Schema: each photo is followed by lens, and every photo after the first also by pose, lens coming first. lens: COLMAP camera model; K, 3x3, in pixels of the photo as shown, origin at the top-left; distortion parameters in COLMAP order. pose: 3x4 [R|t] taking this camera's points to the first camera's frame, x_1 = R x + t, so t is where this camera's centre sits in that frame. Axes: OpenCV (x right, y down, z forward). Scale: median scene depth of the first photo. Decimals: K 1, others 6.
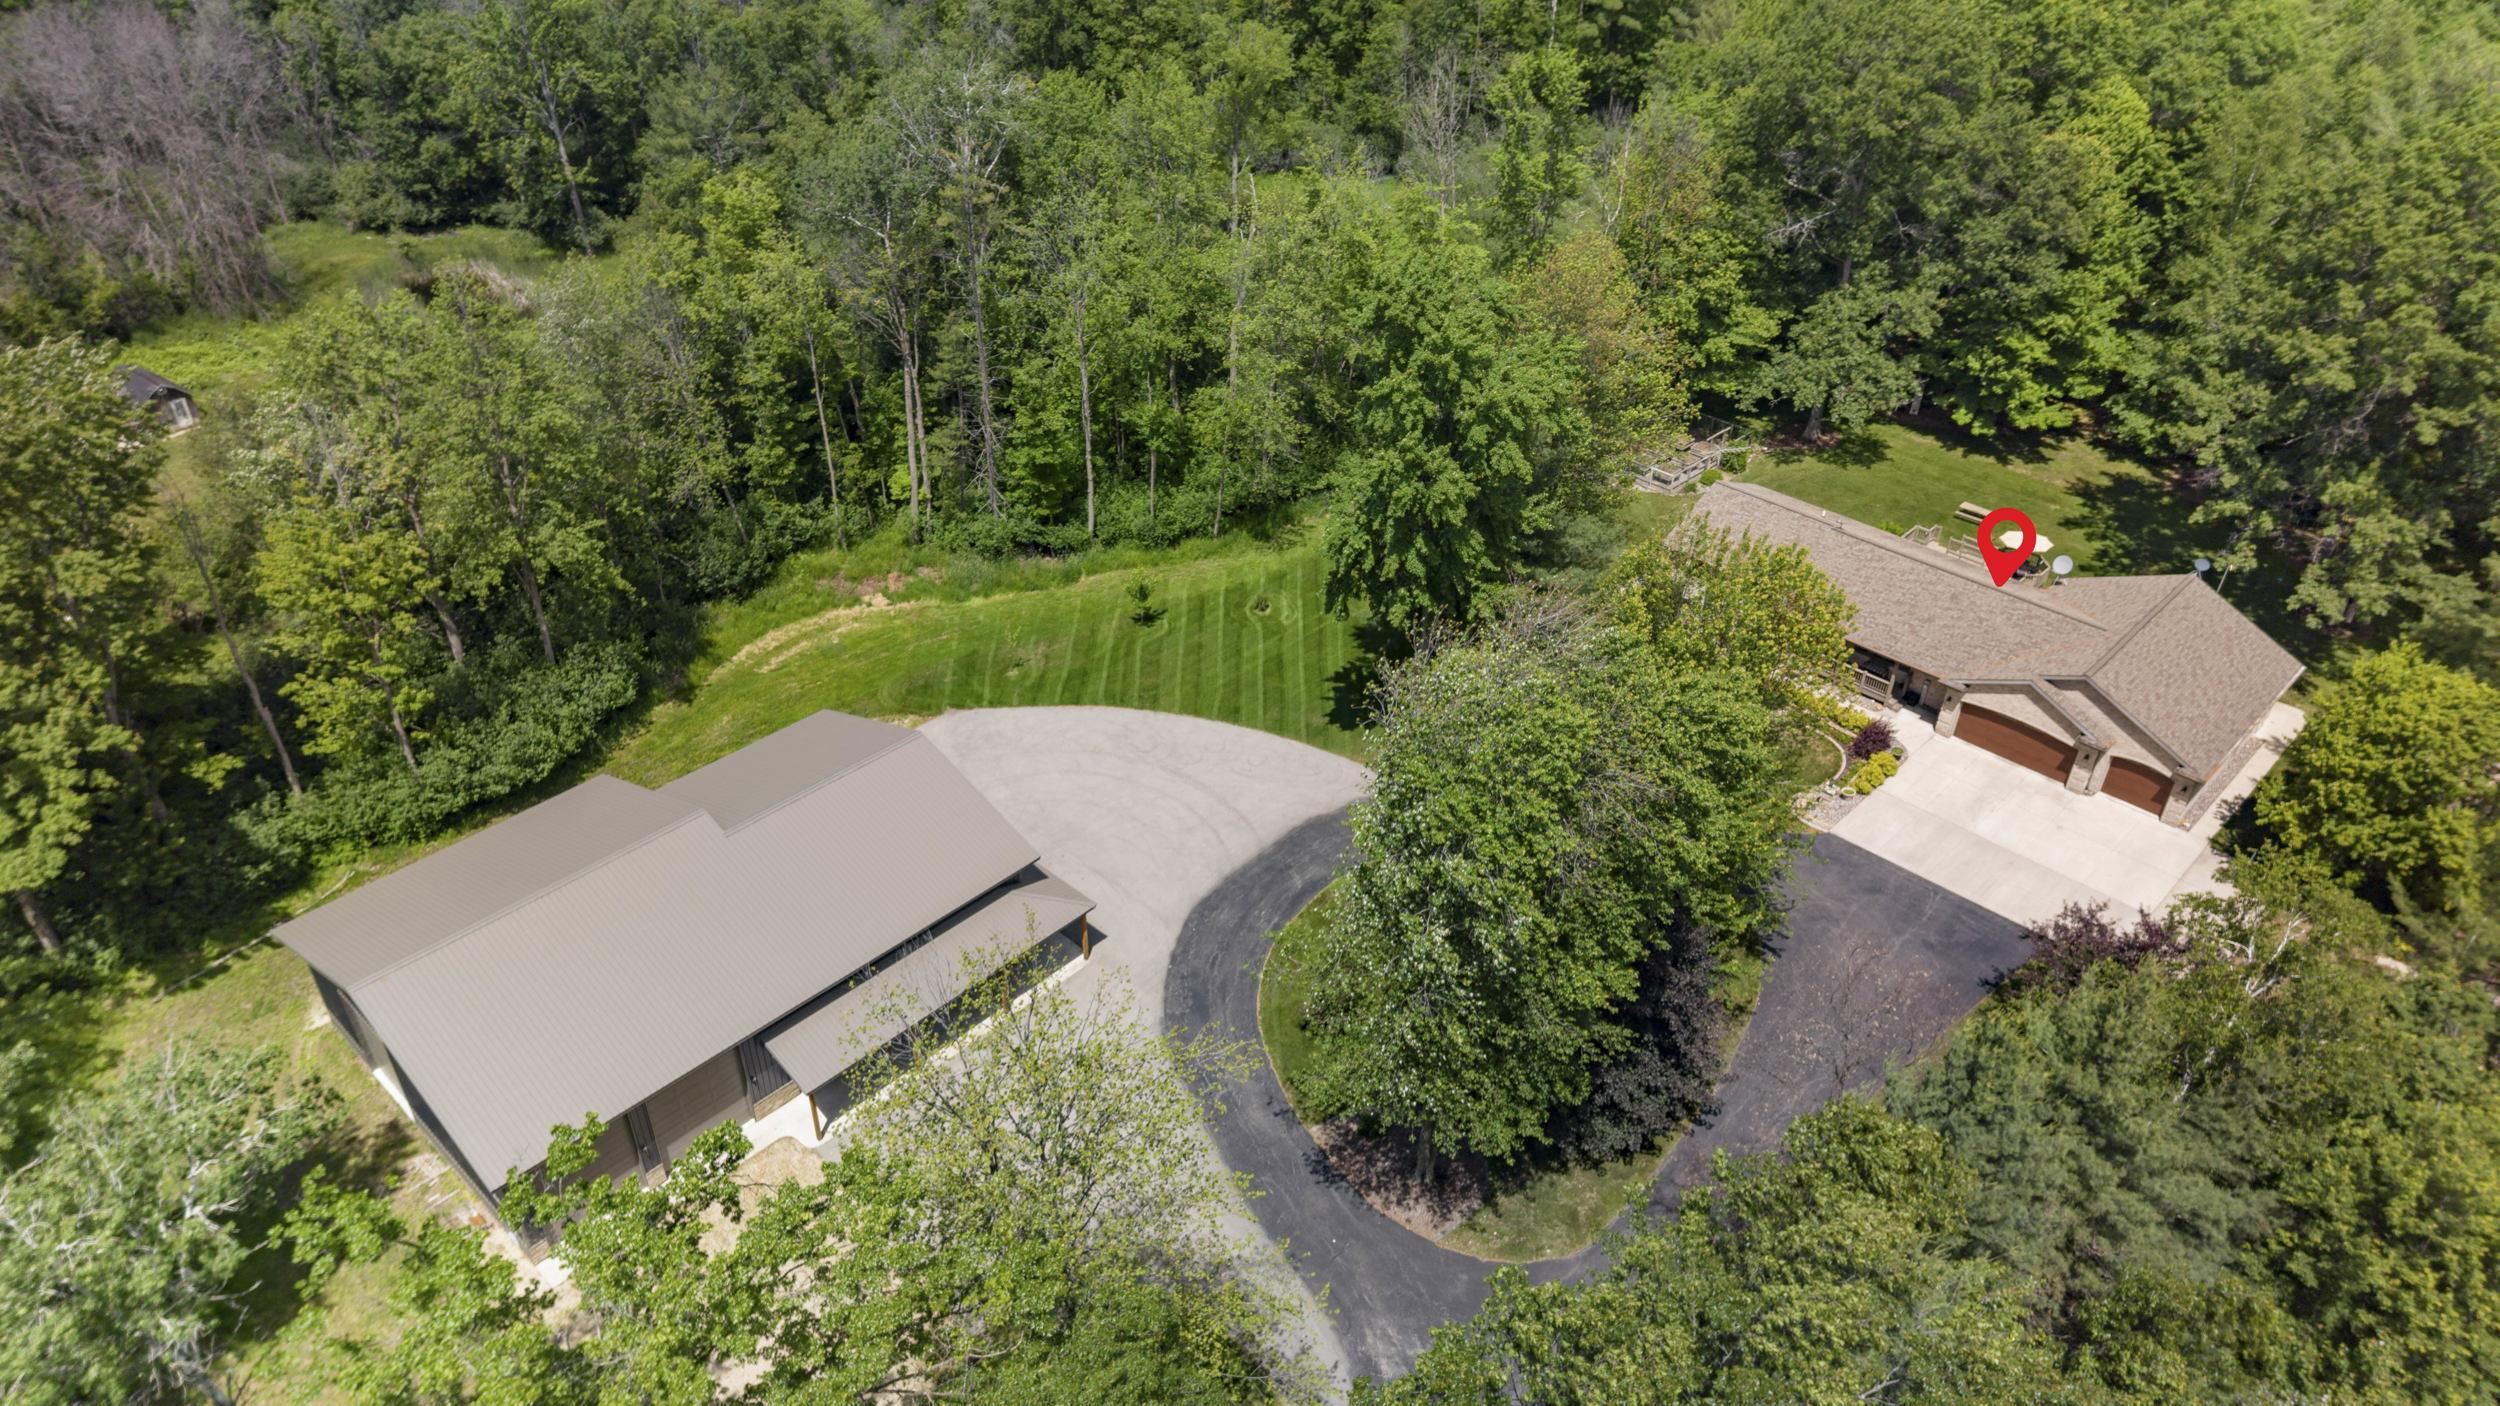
lens RADIAL K [[1669.2, 0, 1244.9], [0, 1669.2, 705.8], [0, 0, 1]] dist [0.040641, -0.040214]
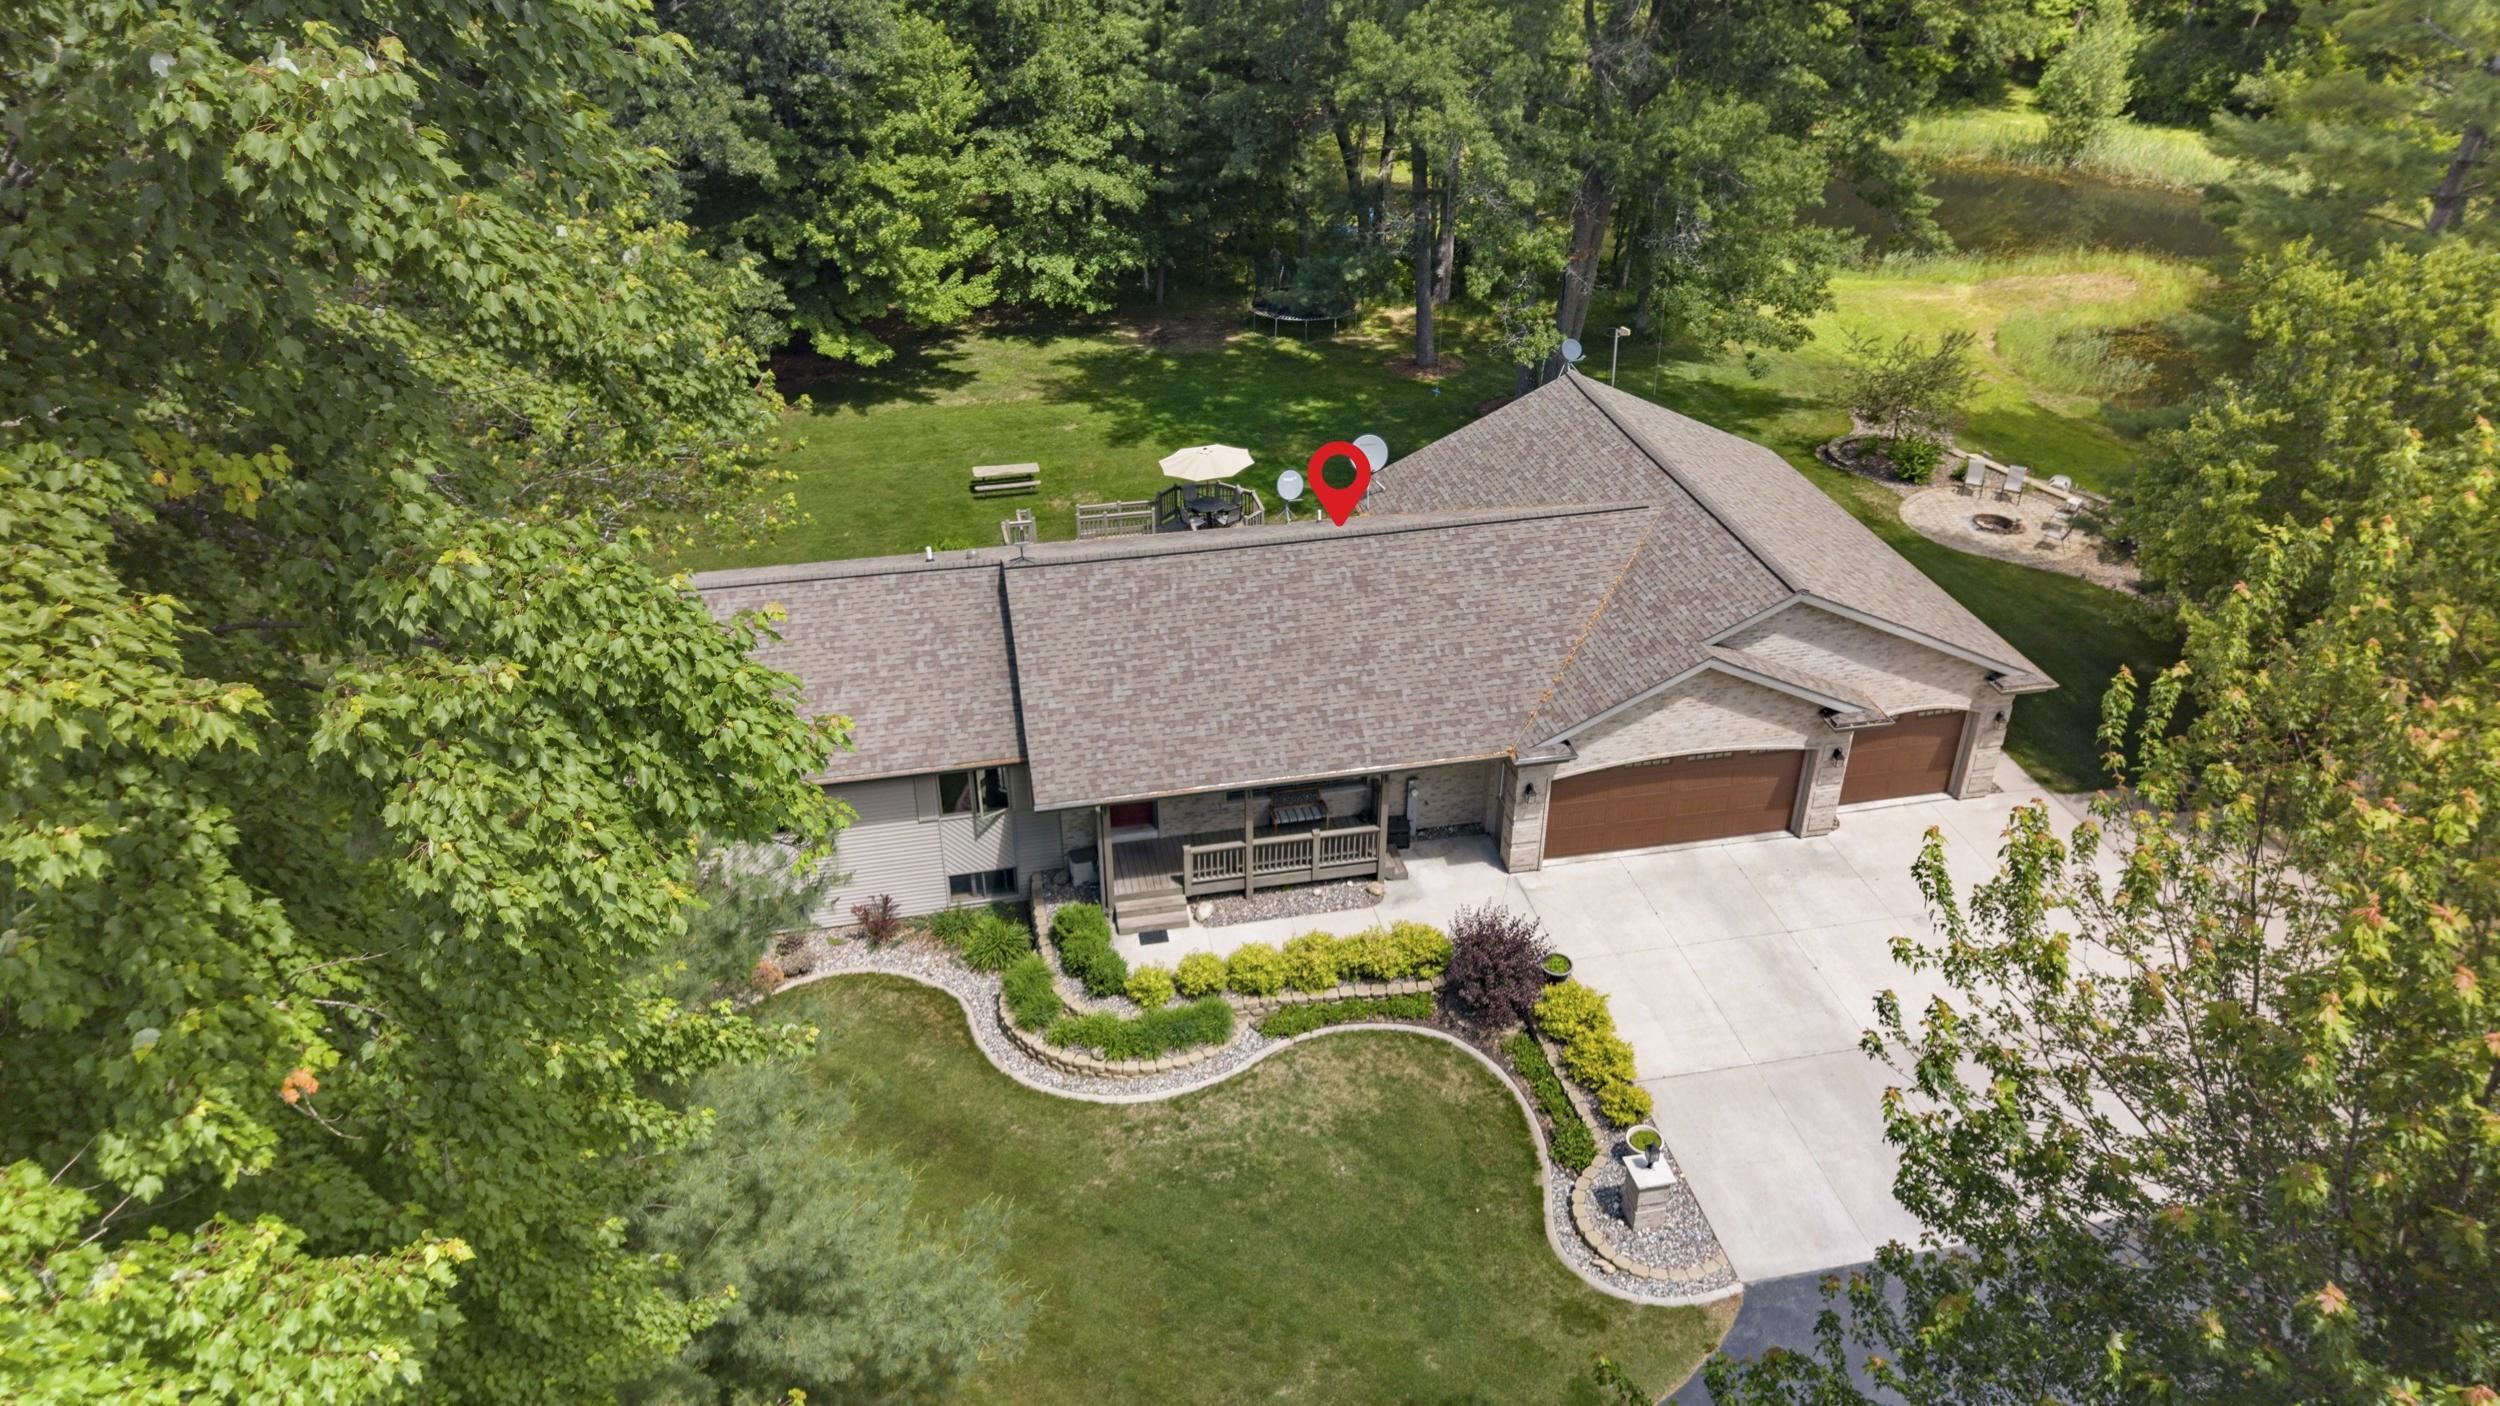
lens RADIAL K [[1669.2, 0, 1251.8], [0, 1669.2, 707.1], [0, 0, 1]] dist [0.040641, -0.040214]
pose [[0.559053, -0.435095, 0.705799, 0.076147], [0.479886, 0.863976, 0.152494, -0.093338], [-0.676143, 0.253450, 0.691804, 0.594319]]
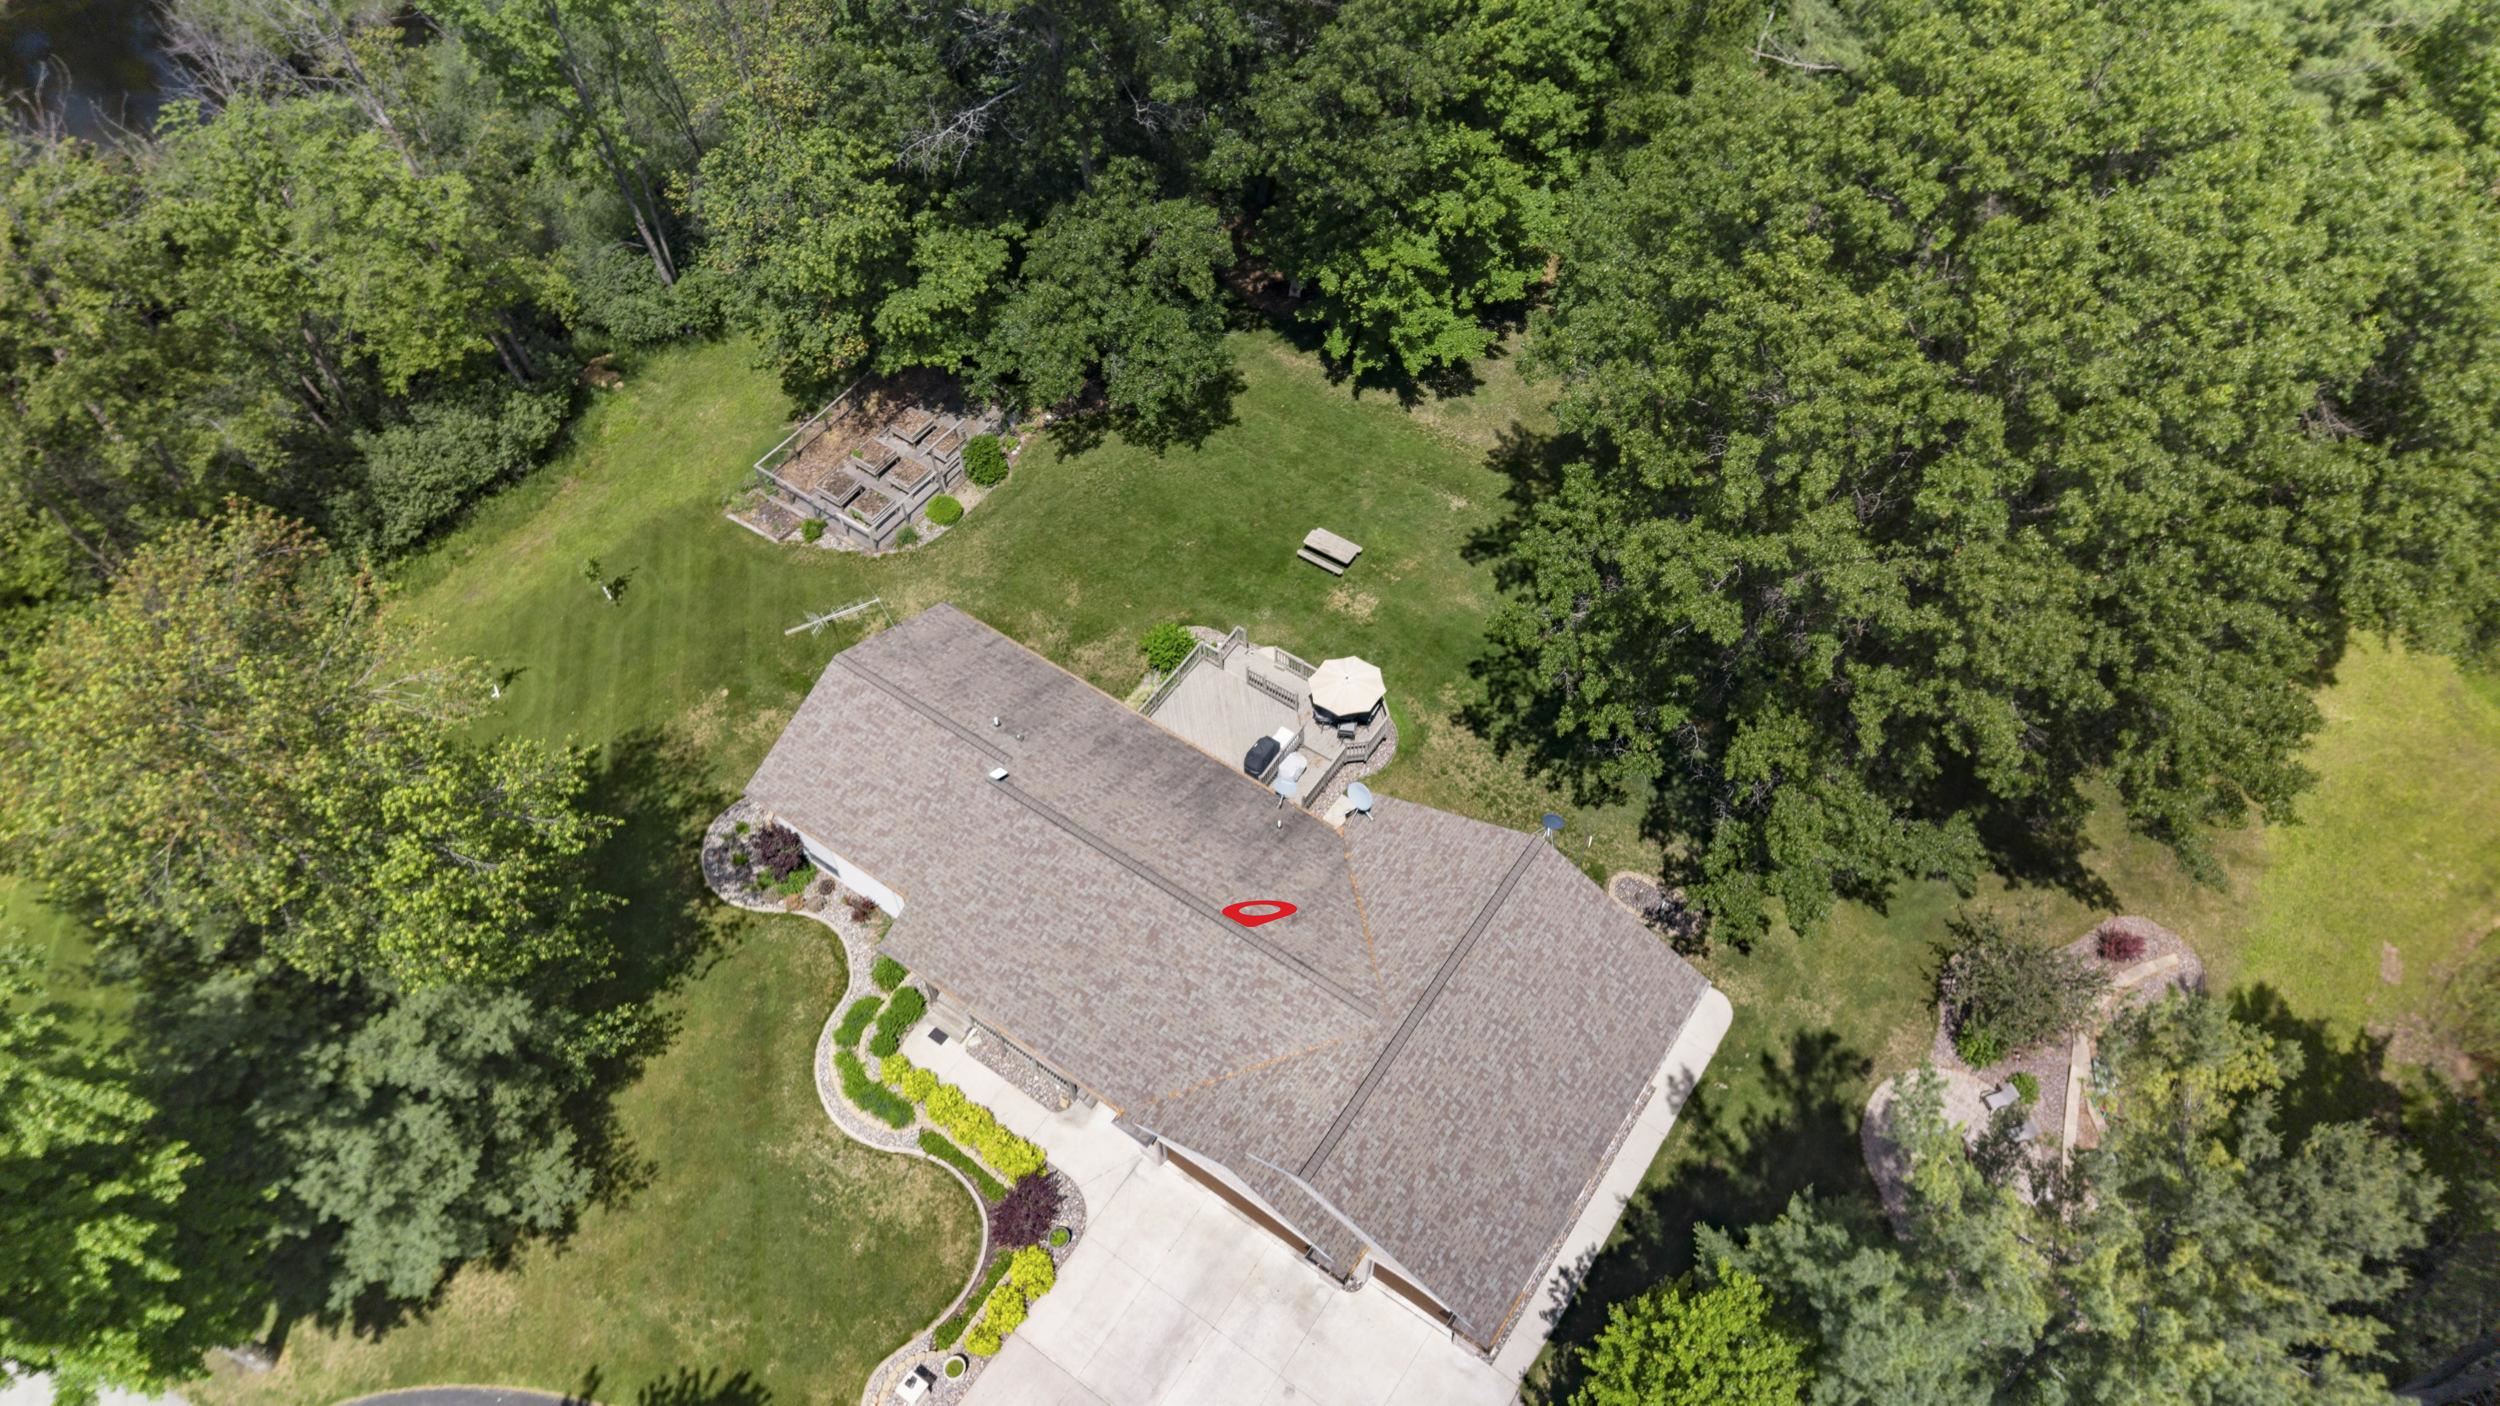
lens RADIAL K [[1669.2, 0, 1258.0], [0, 1669.2, 722.4], [0, 0, 1]] dist [0.040641, -0.040214]
pose [[0.986099, -0.147661, 0.076193, 0.343987], [0.114715, 0.936734, 0.330712, -0.263154], [-0.120206, -0.317374, 0.940651, 0.377661]]
